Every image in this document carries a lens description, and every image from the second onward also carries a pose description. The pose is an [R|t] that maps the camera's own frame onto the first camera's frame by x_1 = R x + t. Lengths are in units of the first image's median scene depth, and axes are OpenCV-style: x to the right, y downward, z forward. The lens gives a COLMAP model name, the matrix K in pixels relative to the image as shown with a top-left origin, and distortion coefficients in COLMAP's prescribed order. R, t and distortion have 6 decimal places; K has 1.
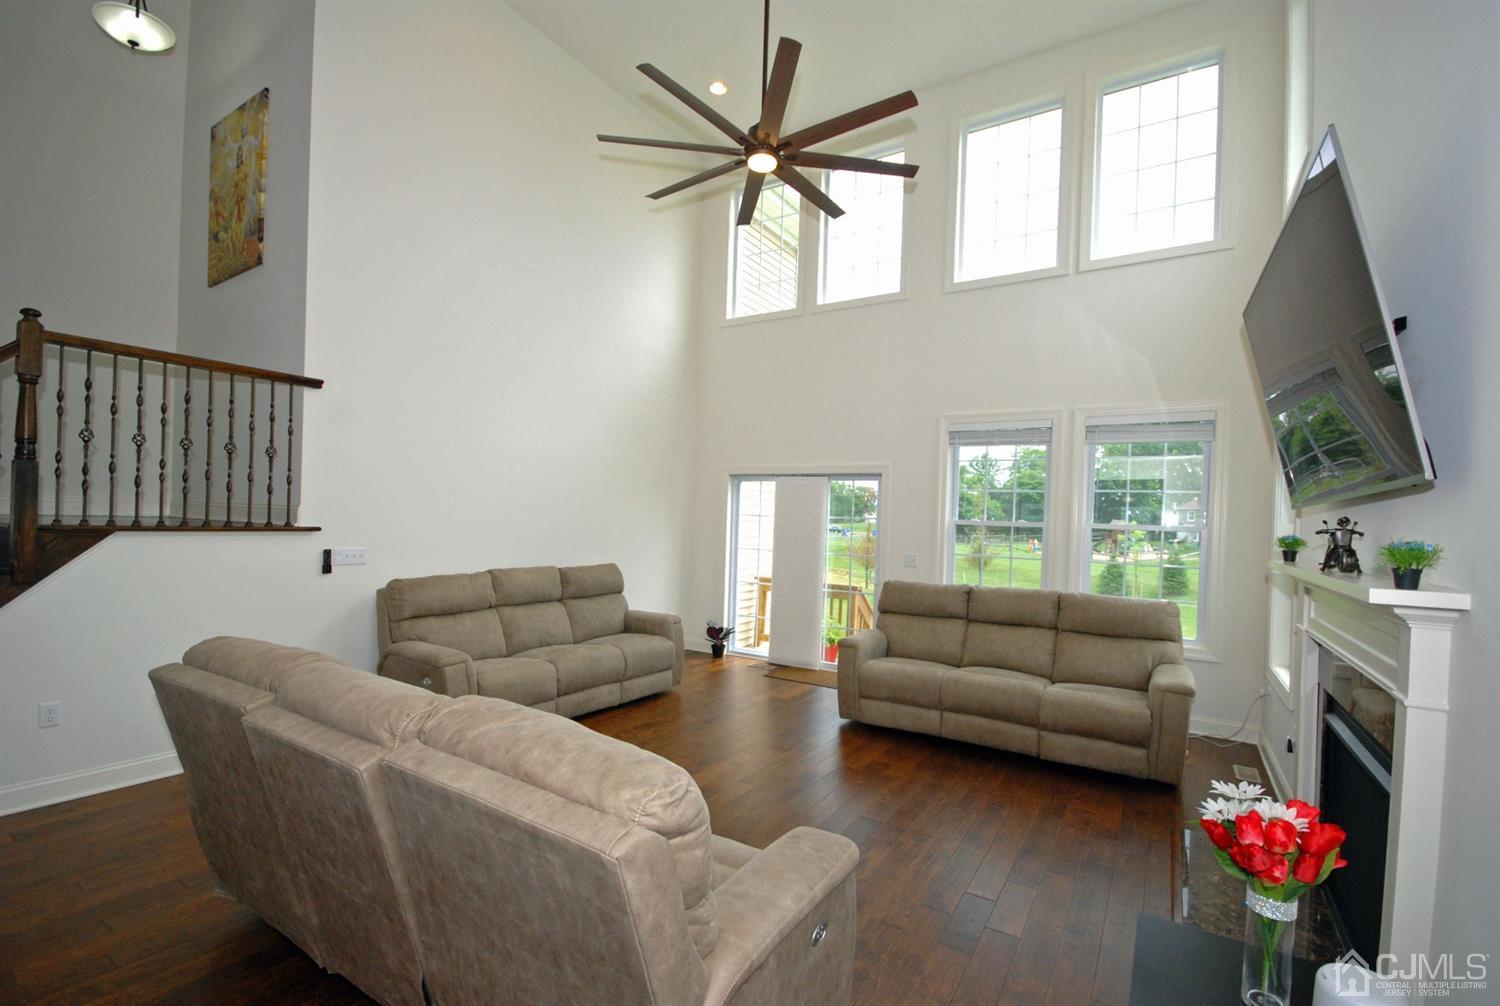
lens RADIAL K [[659.4, 0, 756.7], [0, 659.4, 525.4], [0, 0, 1]] dist [0.019211, -0.017452]
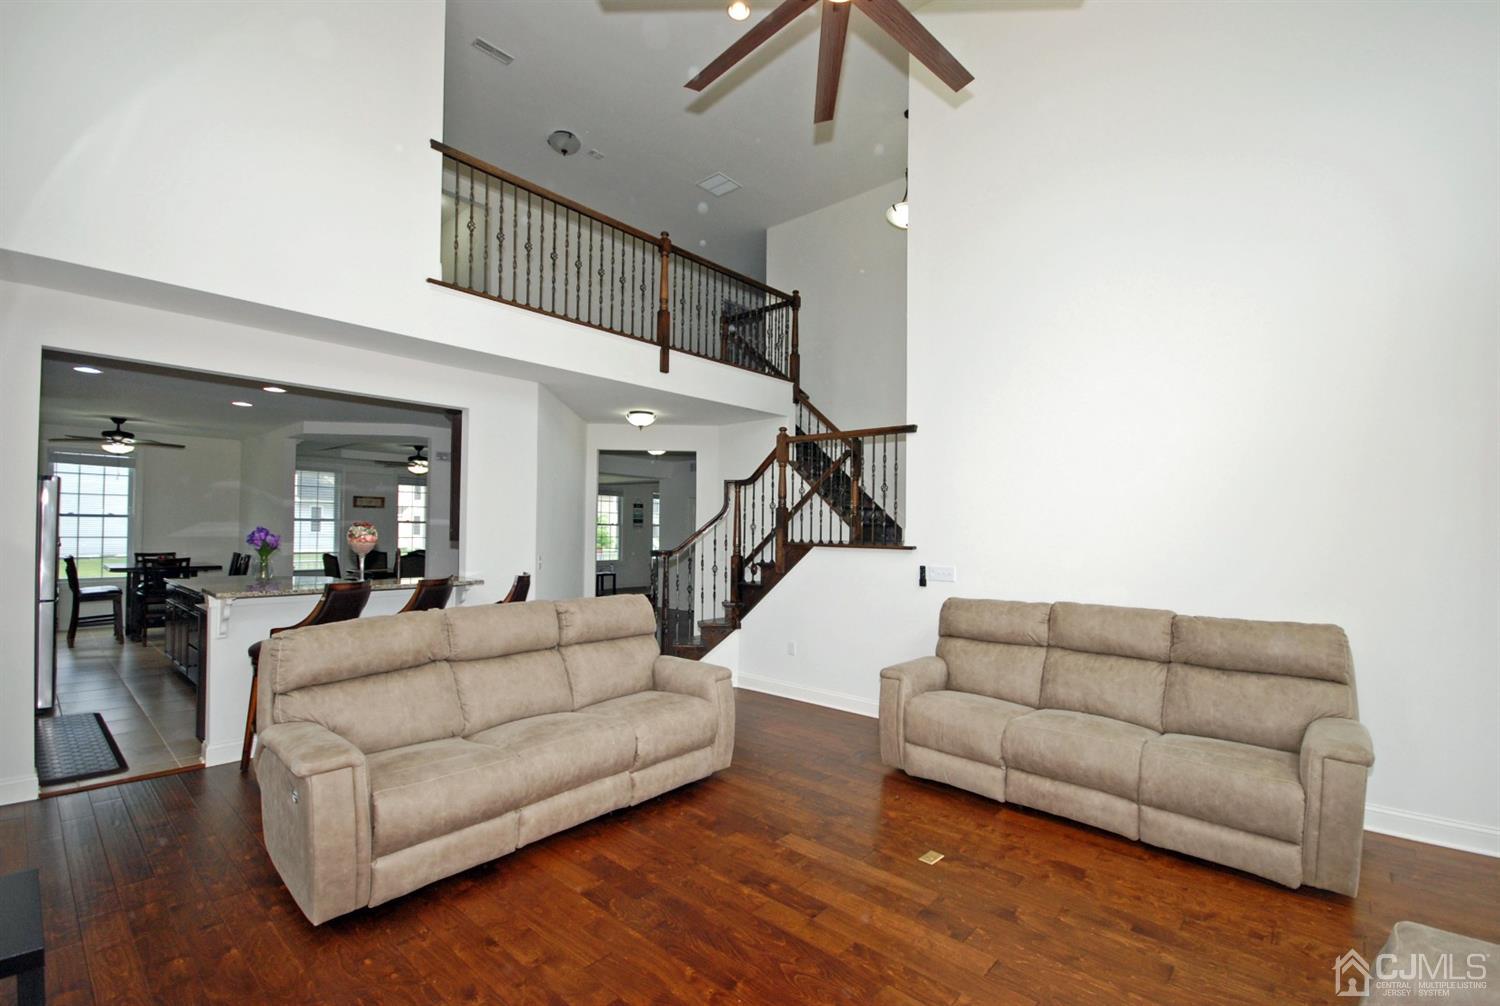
lens RADIAL K [[659.4, 0, 756.7], [0, 659.4, 525.4], [0, 0, 1]] dist [0.019211, -0.017452]
pose [[-0.155270, -0.031903, -0.987357, 0.575850], [-0.024481, 0.999296, -0.028439, 0.005035], [0.987569, 0.019756, -0.155942, 0.919135]]
